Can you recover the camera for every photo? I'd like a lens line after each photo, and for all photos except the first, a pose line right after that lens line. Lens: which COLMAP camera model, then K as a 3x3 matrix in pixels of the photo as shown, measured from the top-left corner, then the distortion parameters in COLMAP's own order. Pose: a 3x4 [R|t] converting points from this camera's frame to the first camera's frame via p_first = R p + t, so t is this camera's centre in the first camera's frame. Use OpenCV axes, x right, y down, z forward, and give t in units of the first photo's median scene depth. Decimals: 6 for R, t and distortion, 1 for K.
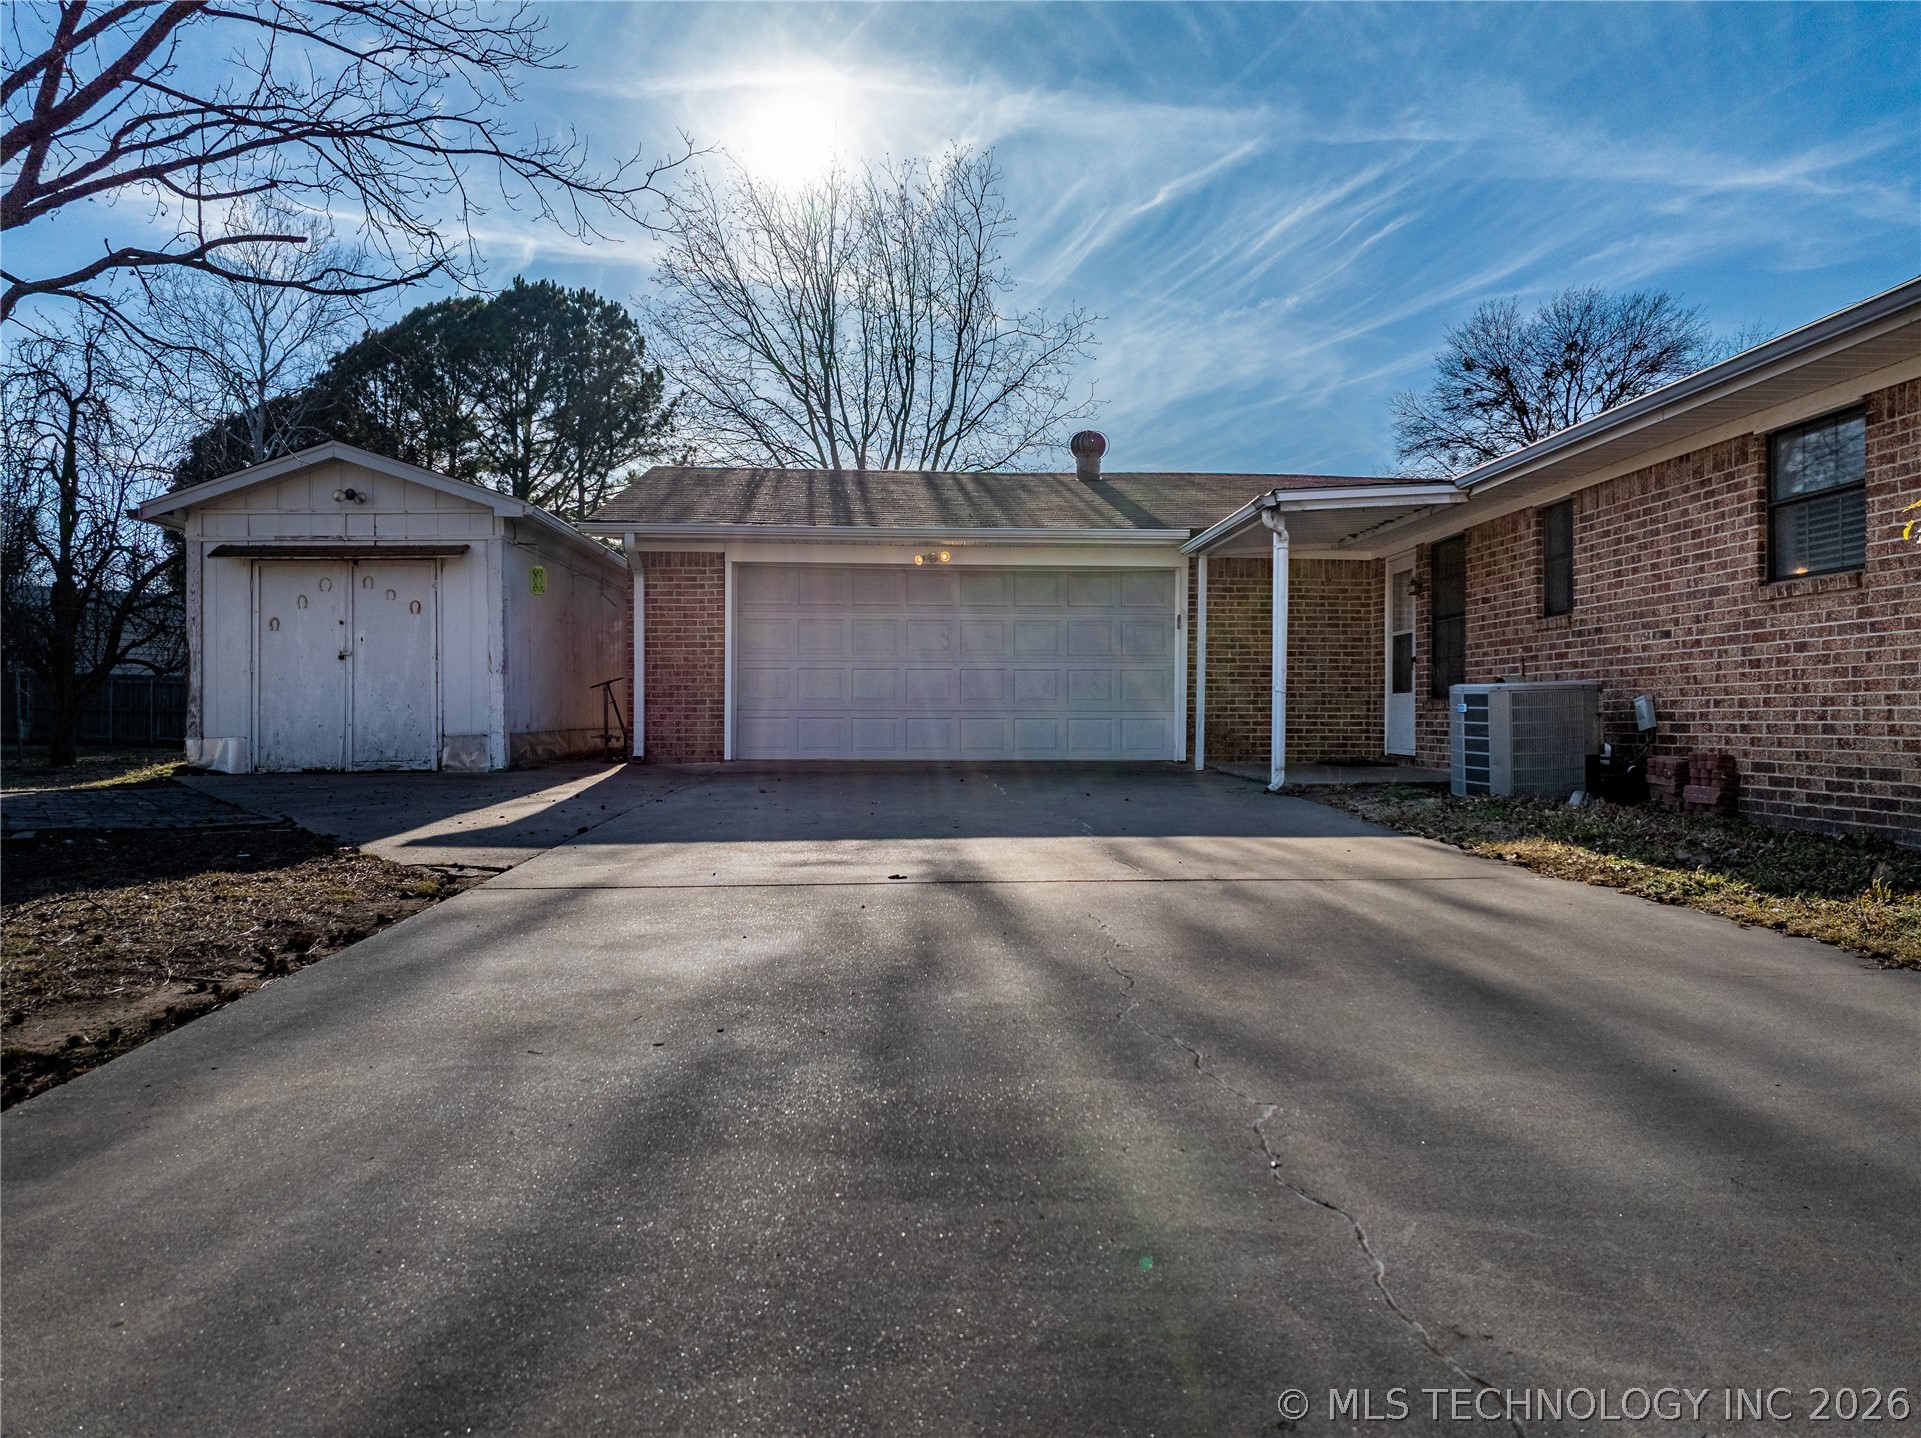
lens RADIAL K [[1334.8, 0, 964.1], [0, 1334.8, 719.4], [0, 0, 1]] dist [-0.009126, -0.001259]
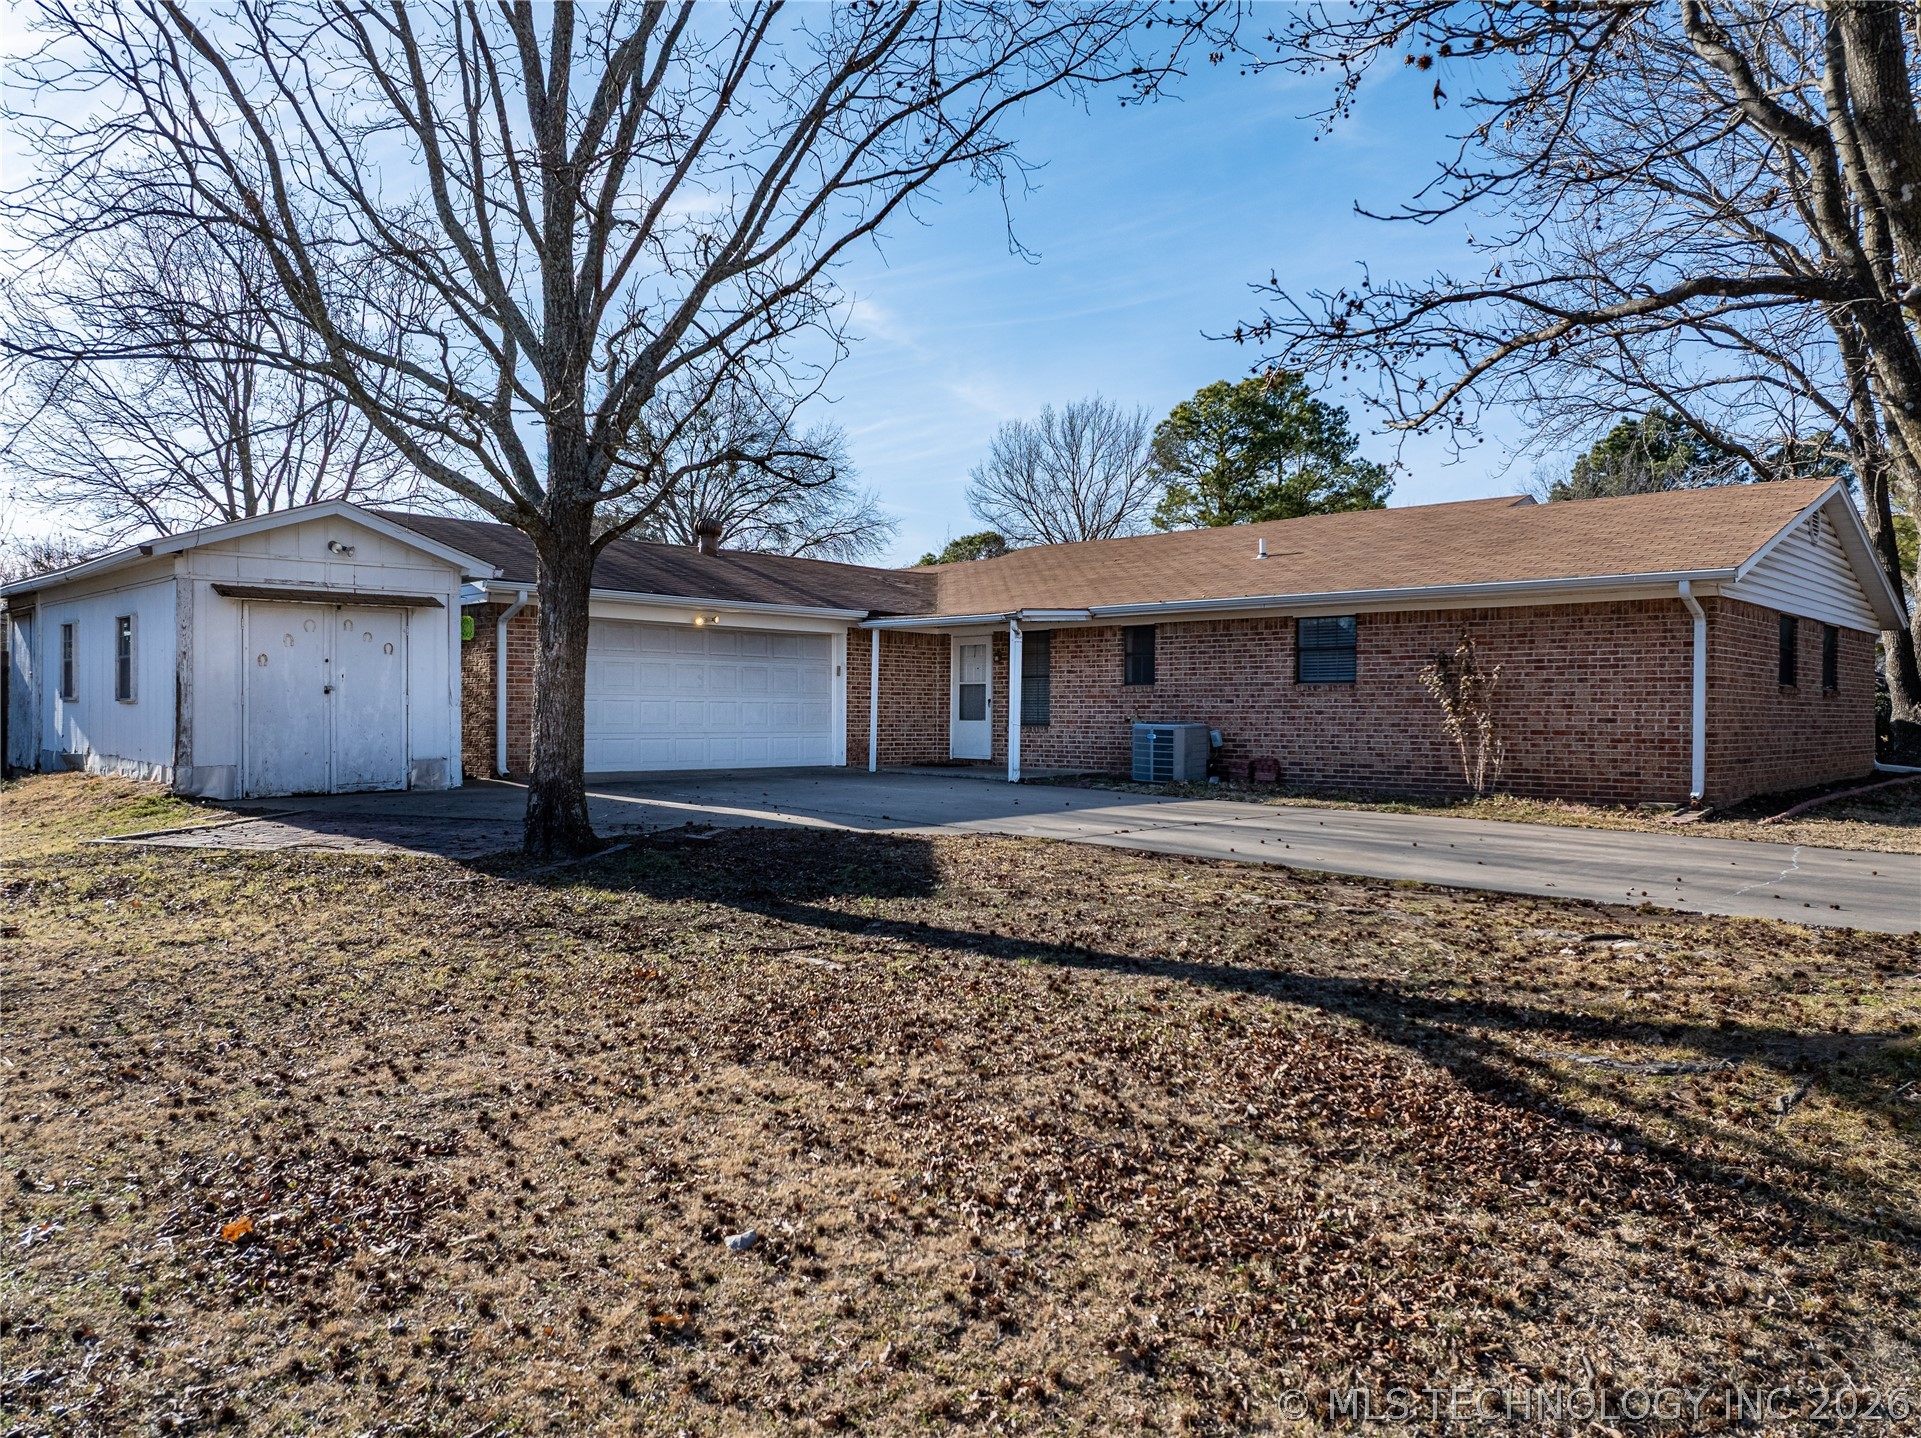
lens RADIAL K [[1334.8, 0, 958.7], [0, 1334.8, 720.1], [0, 0, 1]] dist [-0.009126, -0.001259]
pose [[0.739129, 0.001413, 0.673562, -0.830036], [-0.001222, 0.999999, -0.000756, -0.022307], [-0.673563, -0.000265, 0.739130, -0.182462]]
